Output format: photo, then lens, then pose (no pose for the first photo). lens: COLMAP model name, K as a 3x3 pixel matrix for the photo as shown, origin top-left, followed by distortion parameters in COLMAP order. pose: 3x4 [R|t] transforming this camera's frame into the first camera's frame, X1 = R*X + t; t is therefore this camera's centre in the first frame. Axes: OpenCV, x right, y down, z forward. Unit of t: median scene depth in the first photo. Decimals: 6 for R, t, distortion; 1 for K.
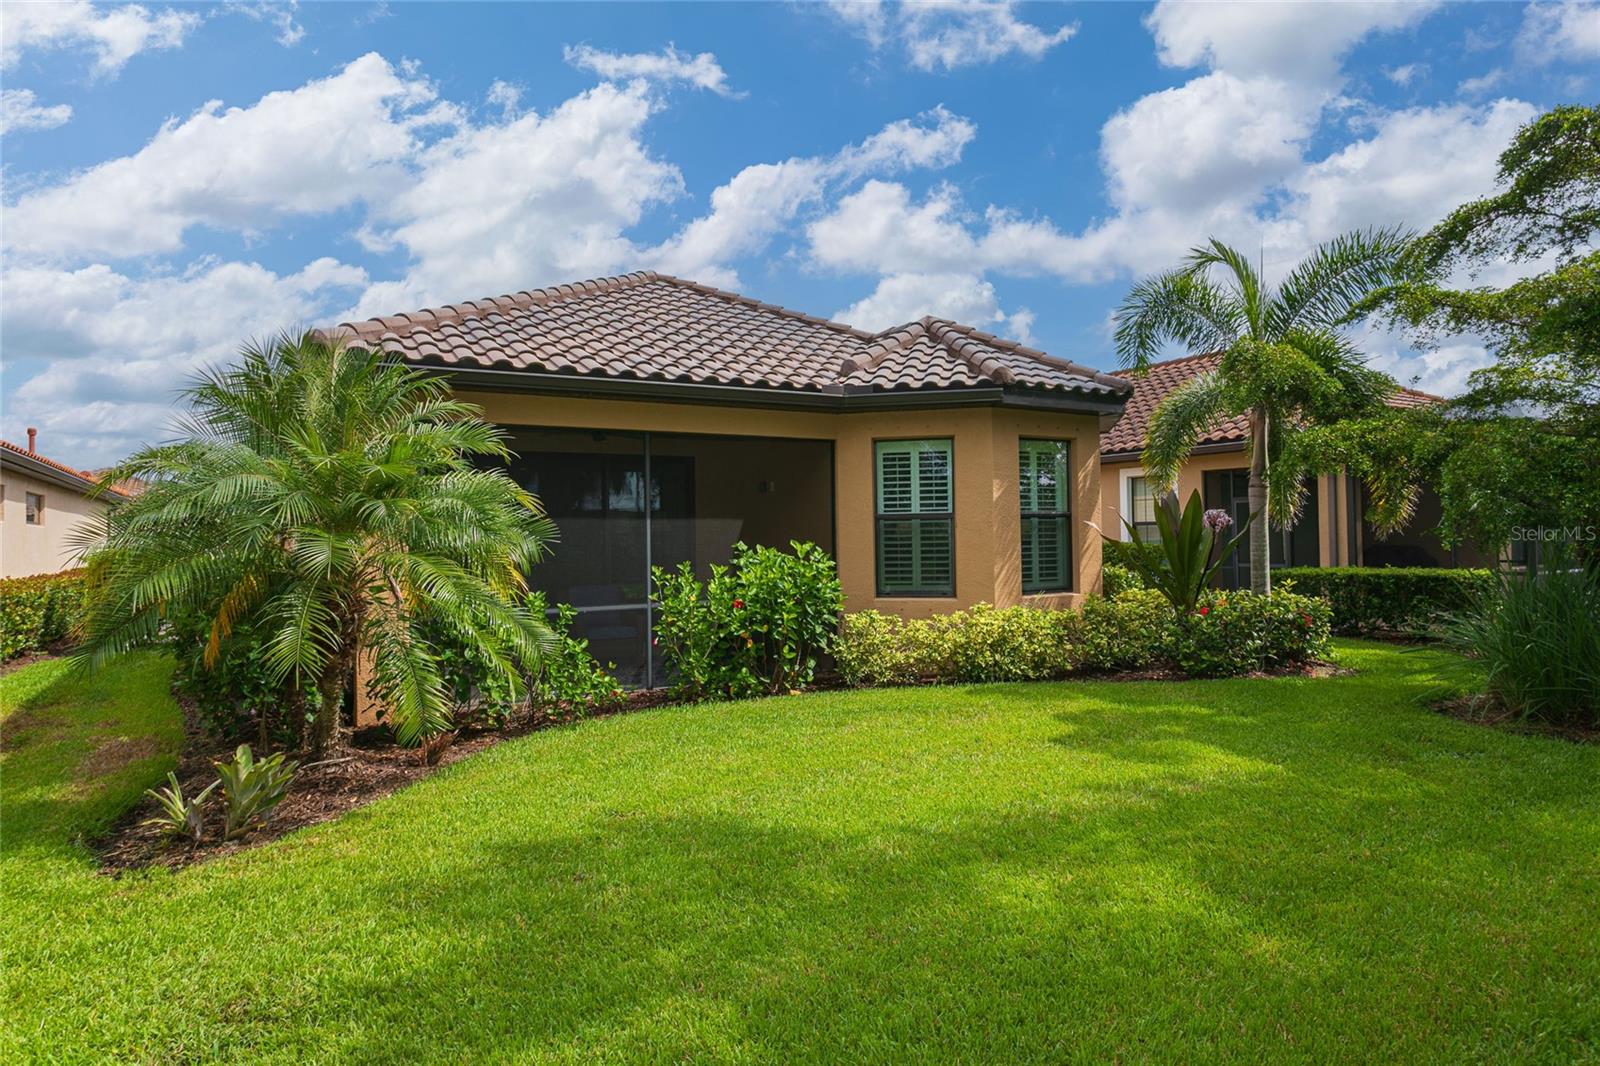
lens RADIAL K [[926.0, 0, 800.0], [0, 926.0, 533.0], [0, 0, 1]] dist [-0.001144, -0.000065]
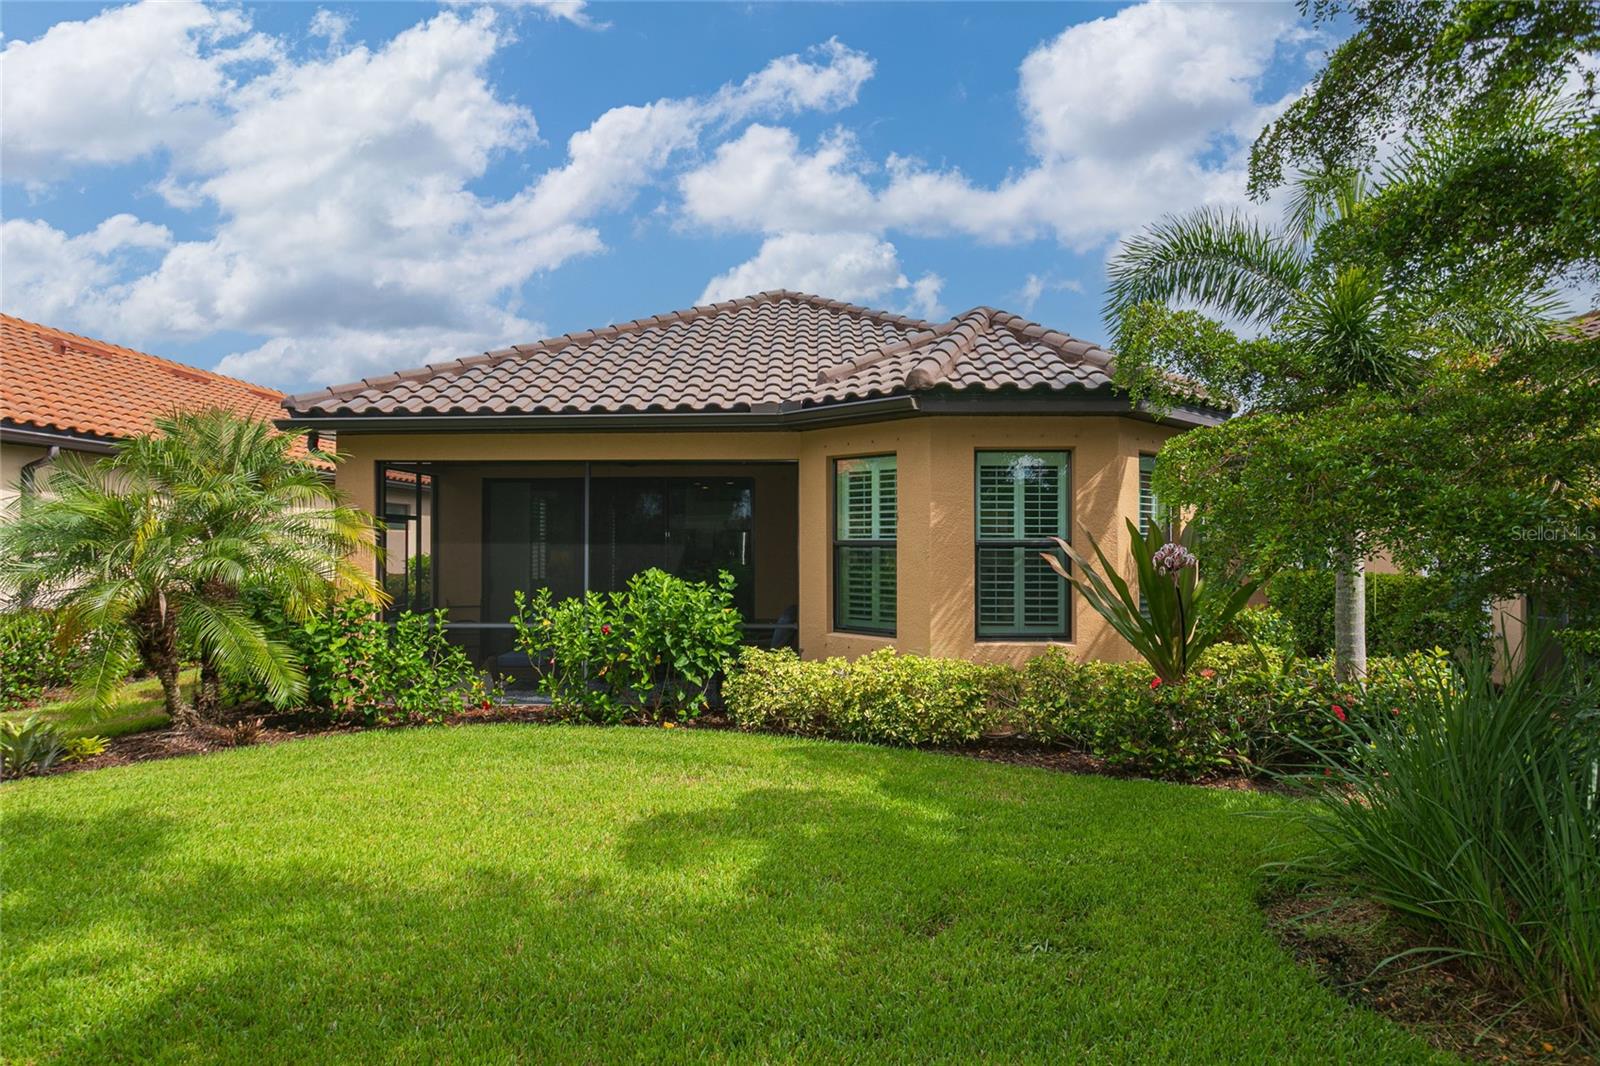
lens RADIAL K [[926.0, 0, 800.0], [0, 926.0, 533.0], [0, 0, 1]] dist [-0.001144, -0.000065]
pose [[0.841656, 0.004787, -0.539994, 0.555123], [-0.016321, 0.999729, -0.016577, -0.013718], [0.539768, 0.022765, 0.841506, 0.225928]]
